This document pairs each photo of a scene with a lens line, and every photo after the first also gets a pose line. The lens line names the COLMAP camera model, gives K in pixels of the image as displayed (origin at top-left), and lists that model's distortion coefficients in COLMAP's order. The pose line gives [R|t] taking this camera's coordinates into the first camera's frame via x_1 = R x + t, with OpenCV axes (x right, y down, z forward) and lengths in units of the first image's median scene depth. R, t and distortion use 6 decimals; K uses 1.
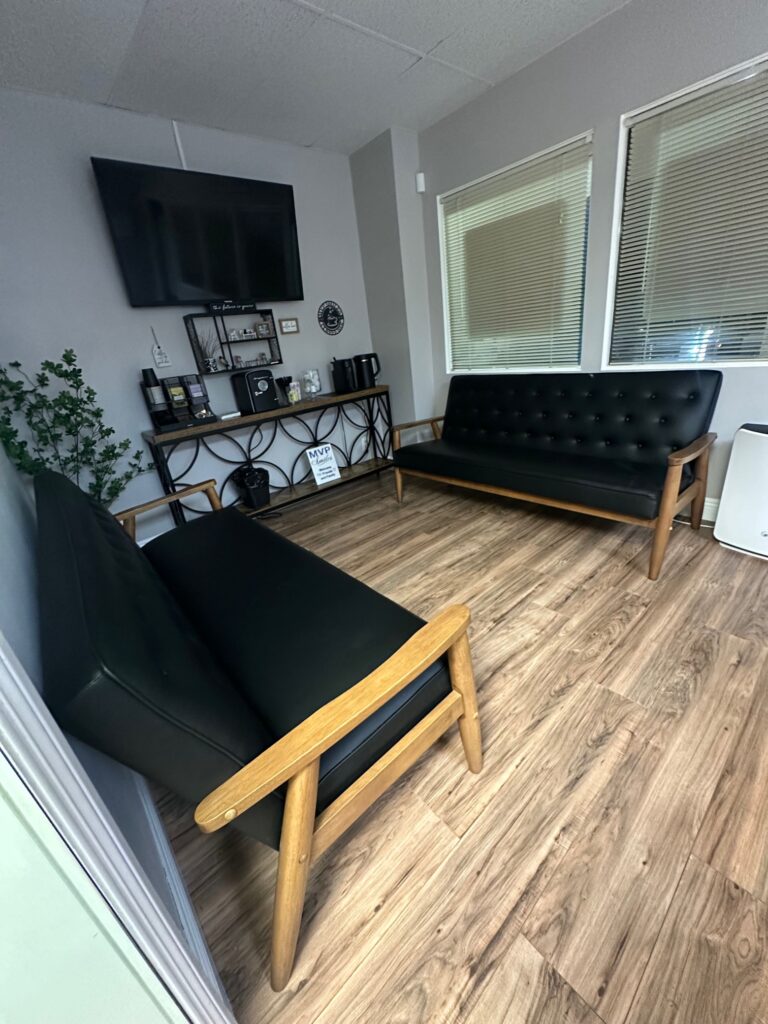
lens RADIAL K [[411.5, 0, 390.3], [0, 411.5, 512.1], [0, 0, 1]] dist [-0.013256, 0.000233]
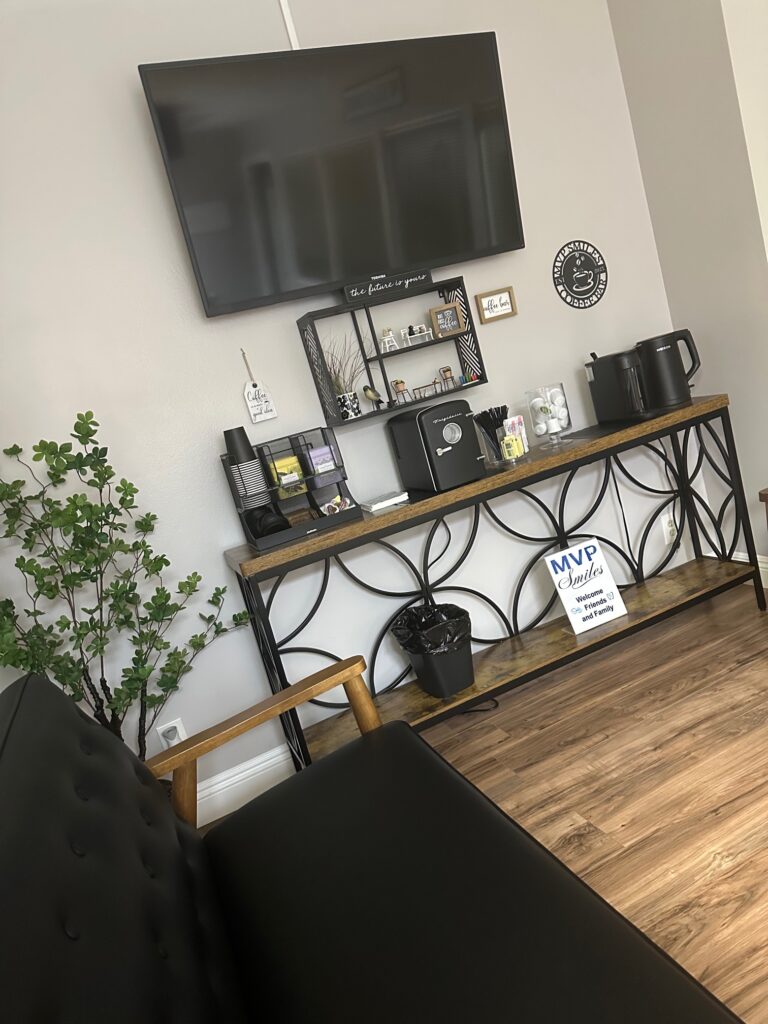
lens RADIAL K [[794.4, 0, 384.0], [0, 794.4, 512.0], [0, 0, 1]] dist [0.062083, -0.002785]
pose [[0.931265, -0.085482, -0.354173, -0.061218], [0.022040, 0.983524, -0.179429, -0.052155], [0.363676, 0.159290, 0.917805, 0.137092]]
